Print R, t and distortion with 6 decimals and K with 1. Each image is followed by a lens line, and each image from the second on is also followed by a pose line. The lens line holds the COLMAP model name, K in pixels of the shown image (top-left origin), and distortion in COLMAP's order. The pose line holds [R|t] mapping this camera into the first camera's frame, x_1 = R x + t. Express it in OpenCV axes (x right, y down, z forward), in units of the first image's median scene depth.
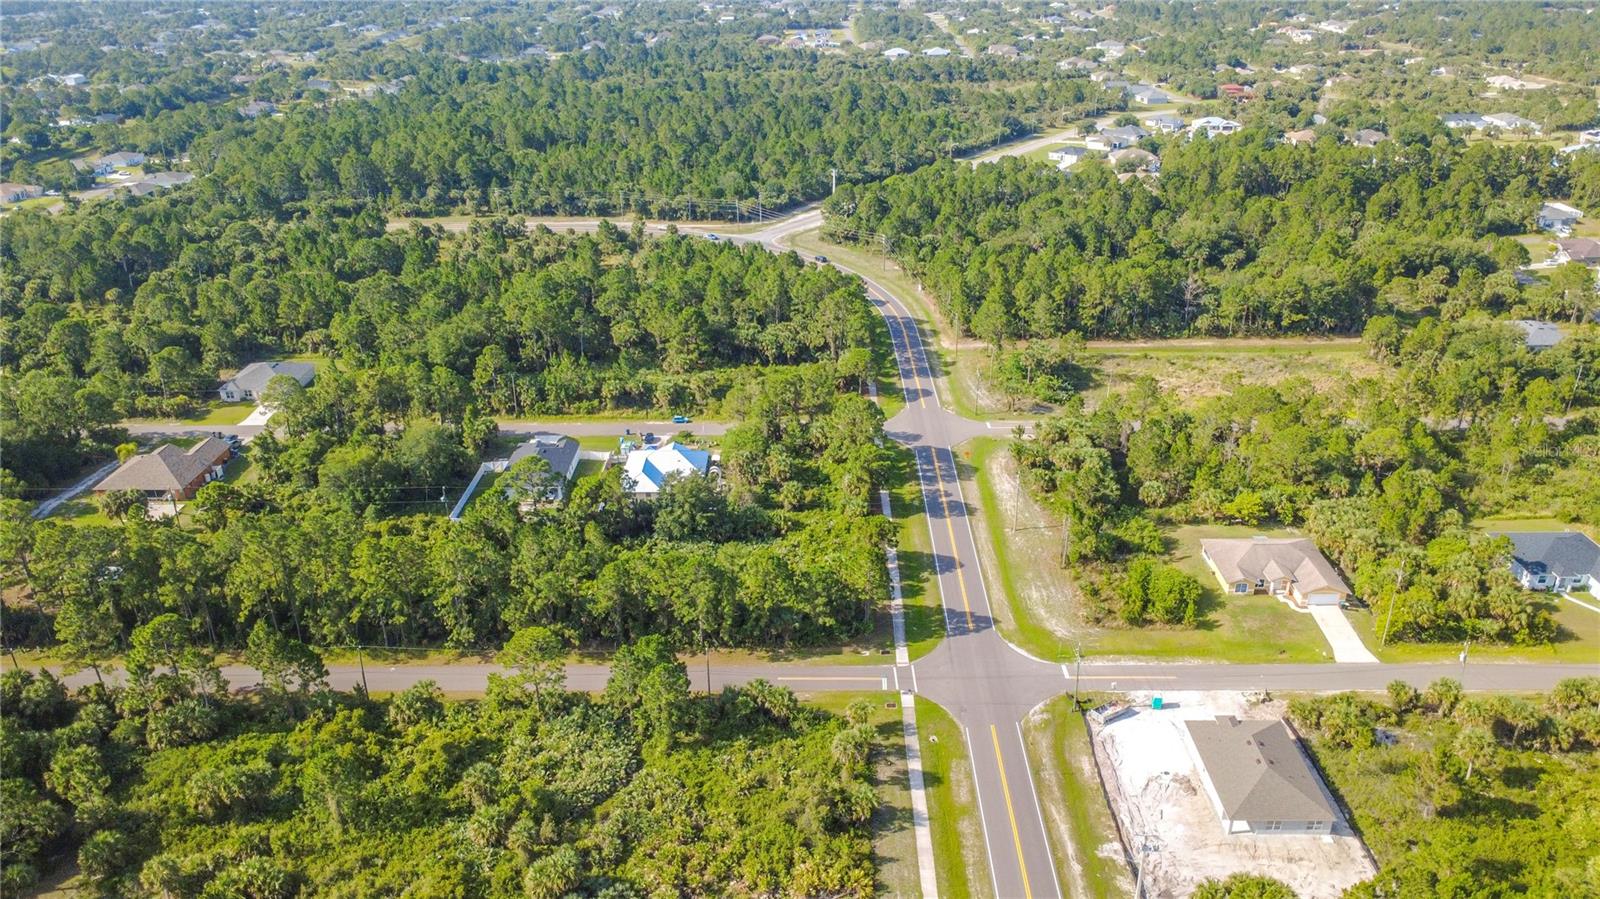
lens RADIAL K [[1163.8, 0, 797.7], [0, 1163.8, 451.7], [0, 0, 1]] dist [0.002214, -0.003185]
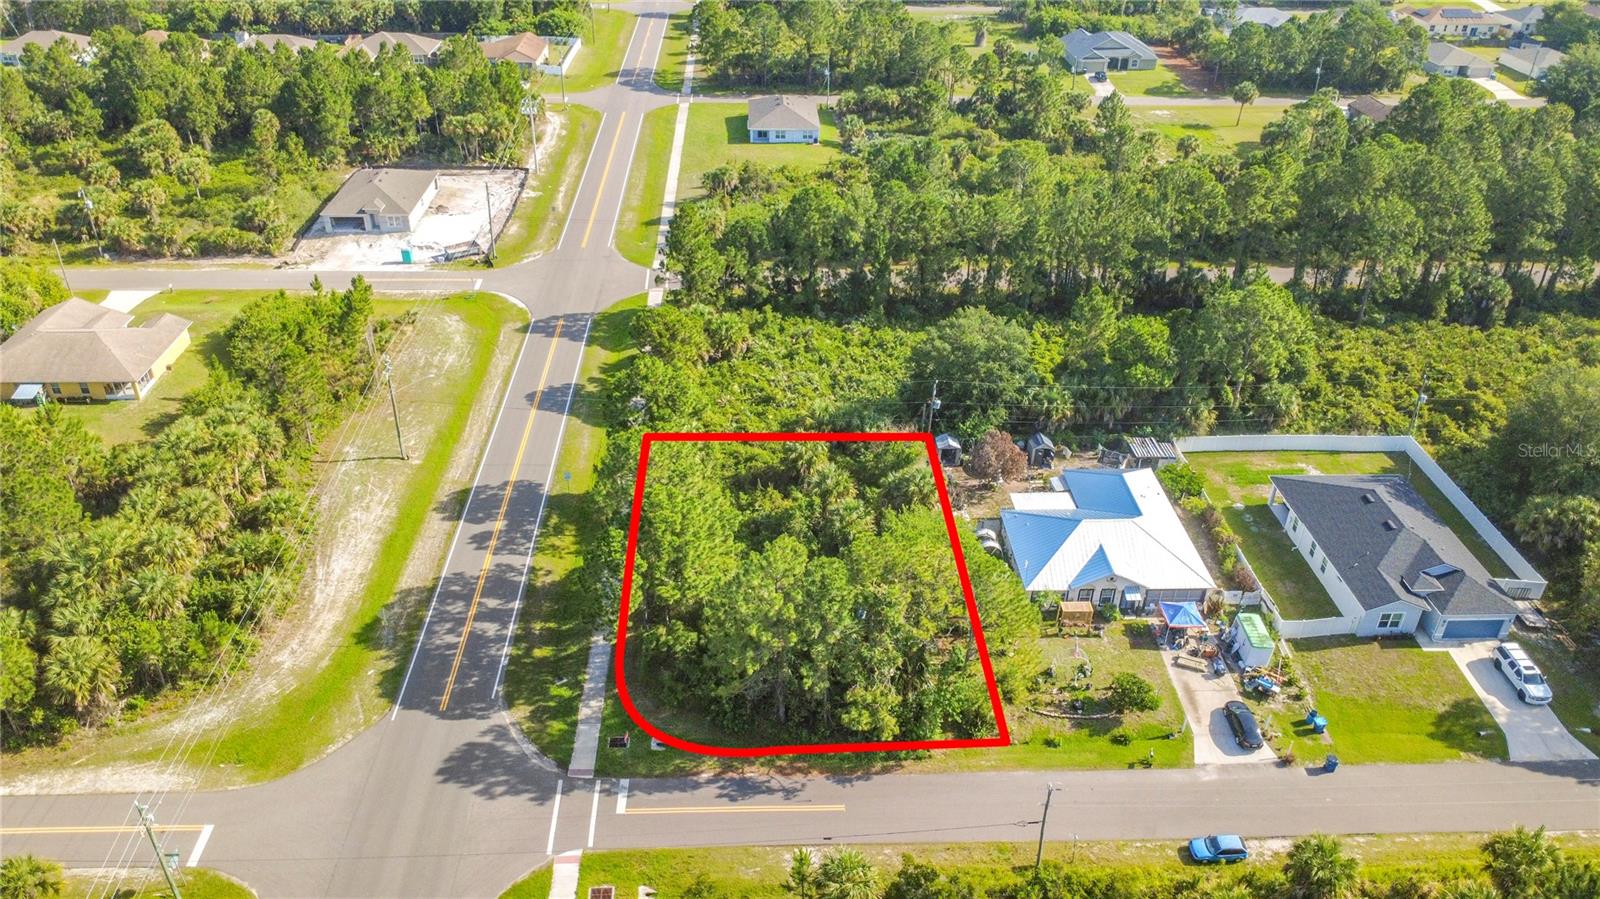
lens RADIAL K [[1163.8, 0, 797.7], [0, 1163.8, 451.7], [0, 0, 1]] dist [0.002214, -0.003185]
pose [[-0.998354, 0.028509, -0.049766, 0.019984], [-0.025765, 0.552287, 0.833256, -0.327198], [0.051240, 0.833166, -0.550643, 1.060714]]
